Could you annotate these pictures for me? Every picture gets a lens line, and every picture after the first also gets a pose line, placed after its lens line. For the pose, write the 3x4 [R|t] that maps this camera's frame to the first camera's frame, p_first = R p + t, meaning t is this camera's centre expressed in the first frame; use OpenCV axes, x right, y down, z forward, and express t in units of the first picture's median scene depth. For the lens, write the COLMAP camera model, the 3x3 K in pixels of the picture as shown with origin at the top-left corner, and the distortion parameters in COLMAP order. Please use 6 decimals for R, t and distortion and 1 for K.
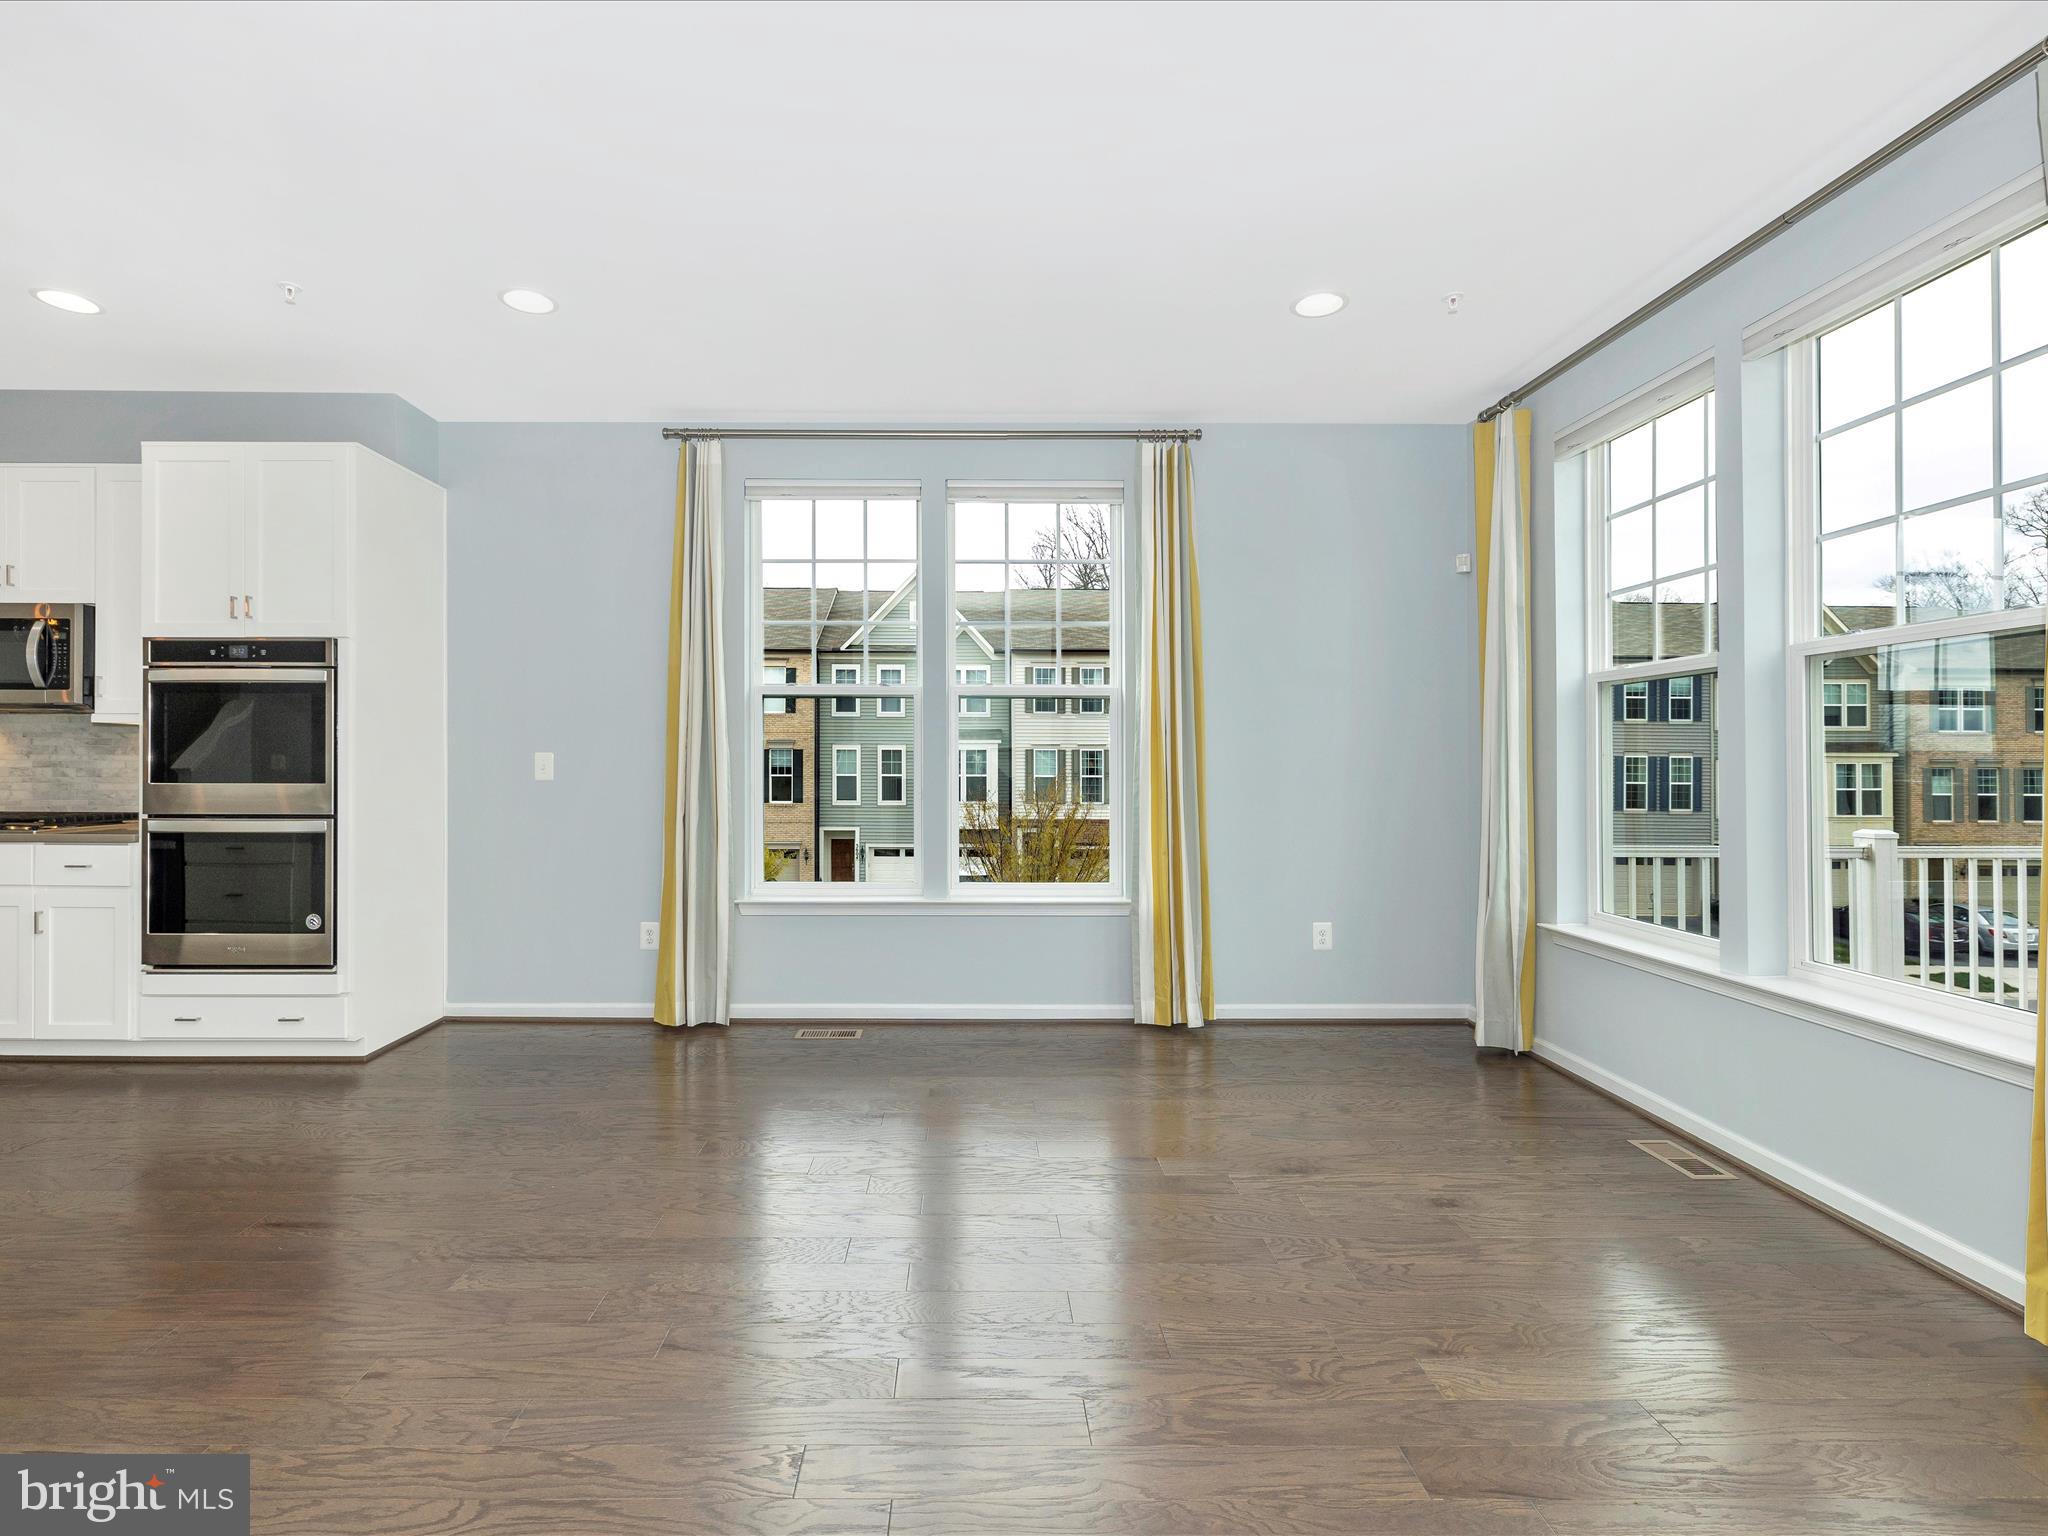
lens RADIAL K [[1019.7, 0, 1043.3], [0, 1019.7, 759.0], [0, 0, 1]] dist [-0.000325, 0.007245]
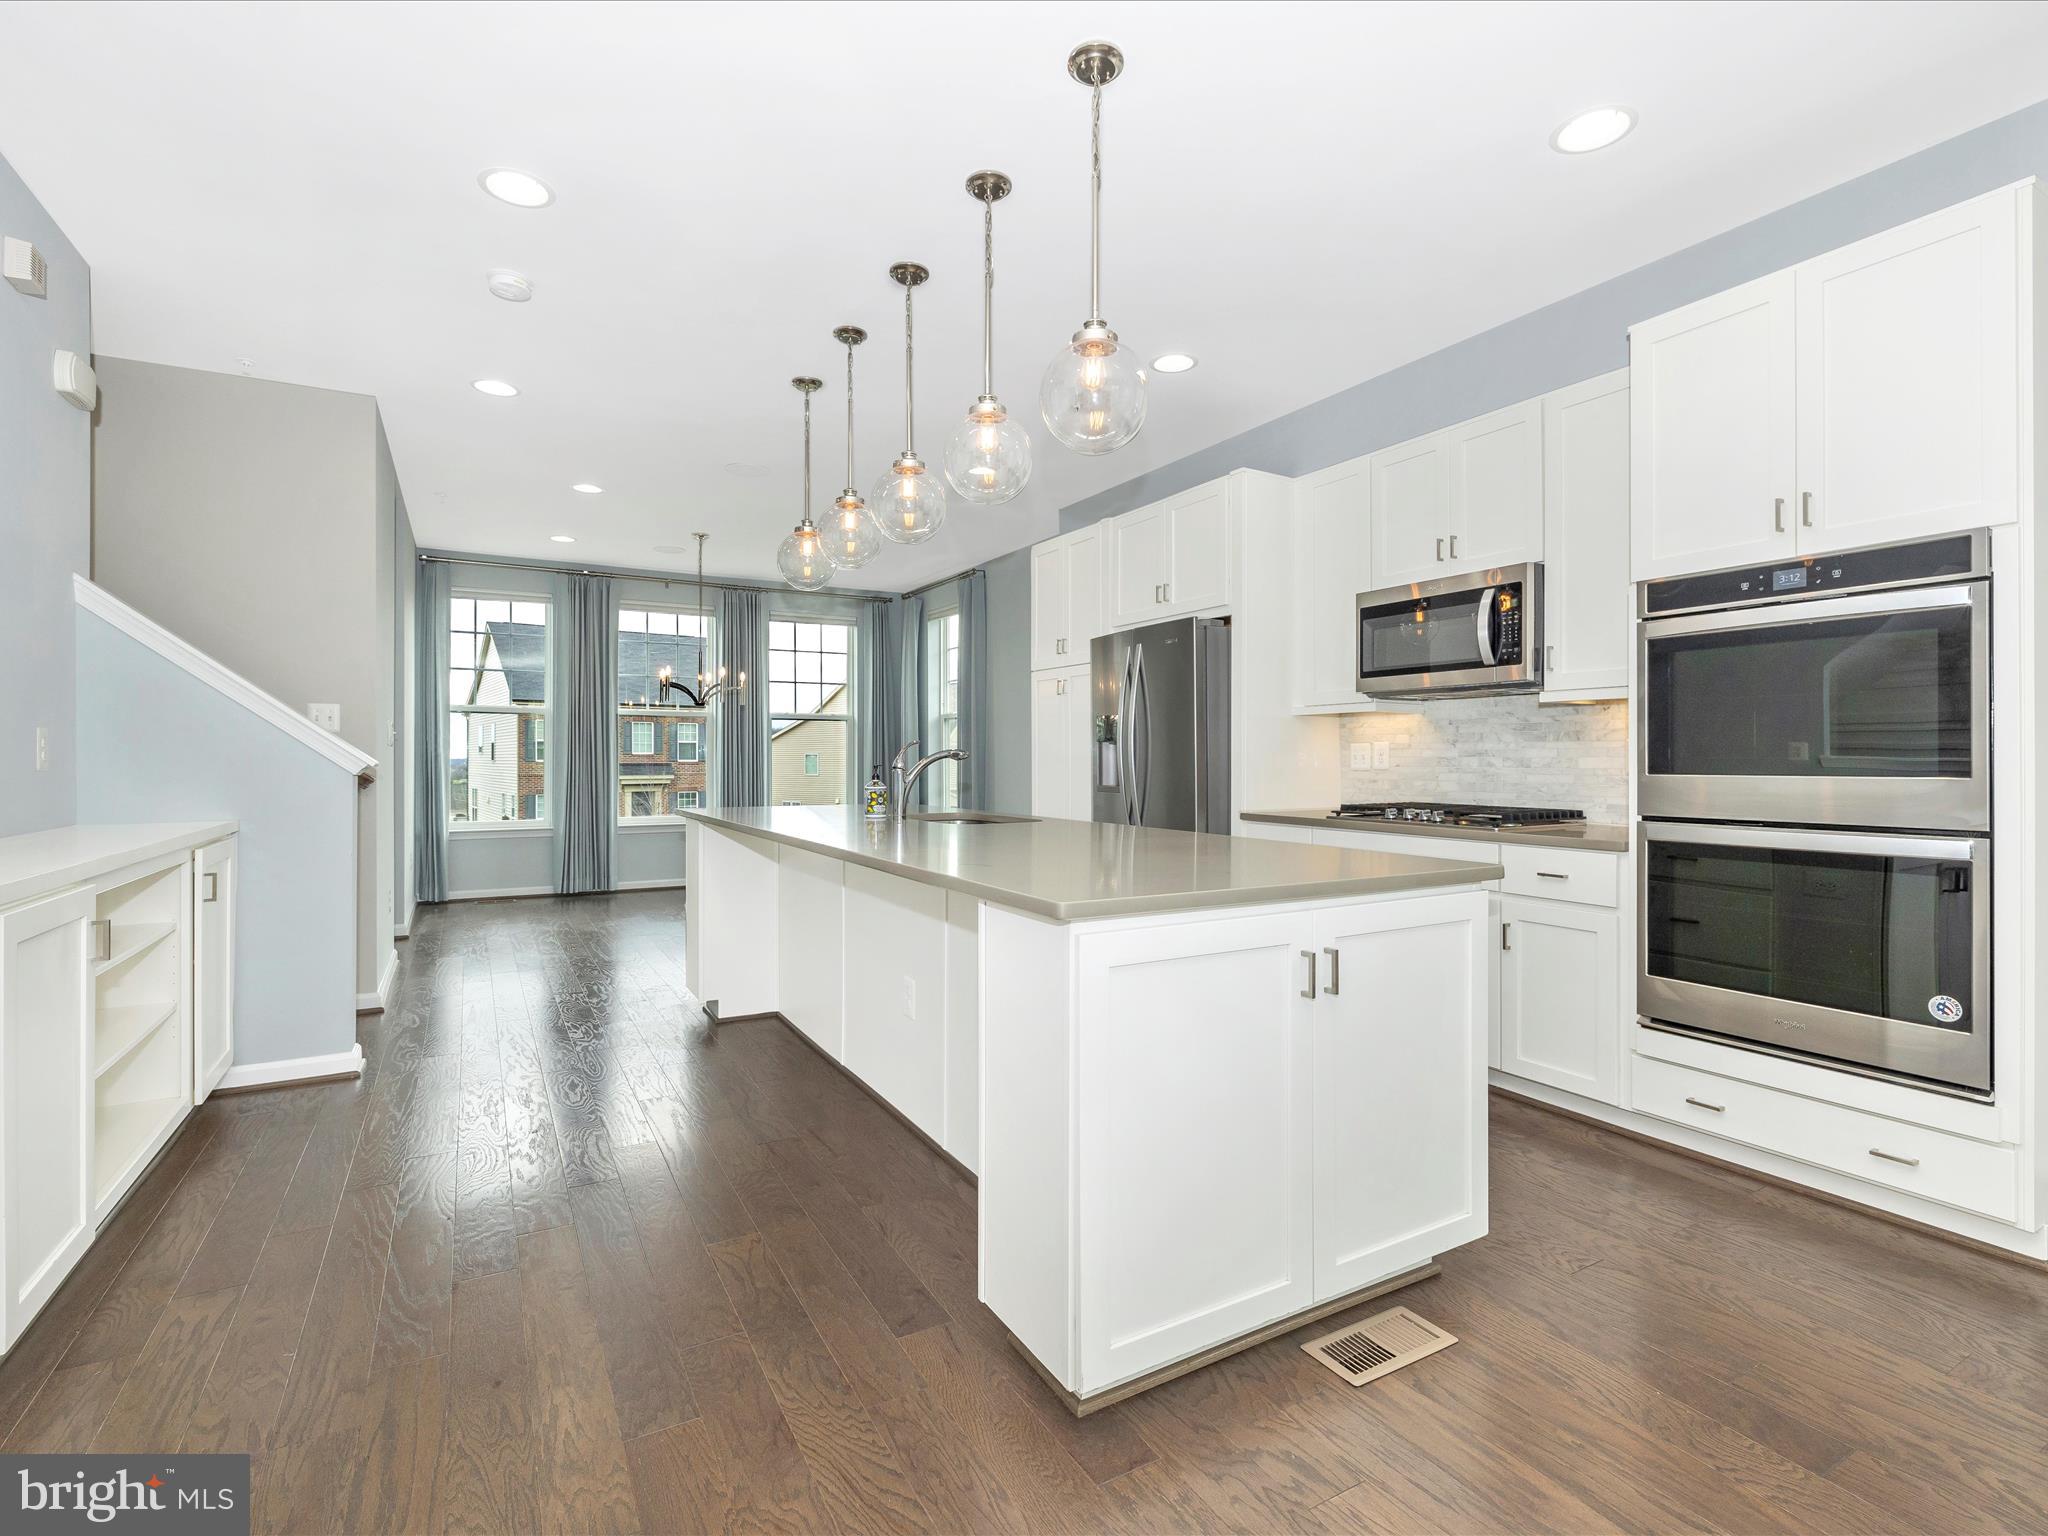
lens RADIAL K [[968.5, 0, 1015.8], [0, 968.5, 765.9], [0, 0, 1]] dist [-0.002542, -0.001338]
pose [[0.507745, 0.000753, -0.861507, -0.485786], [0.007944, 0.999953, 0.005556, 0.009183], [0.861471, -0.009665, 0.507715, 0.236732]]
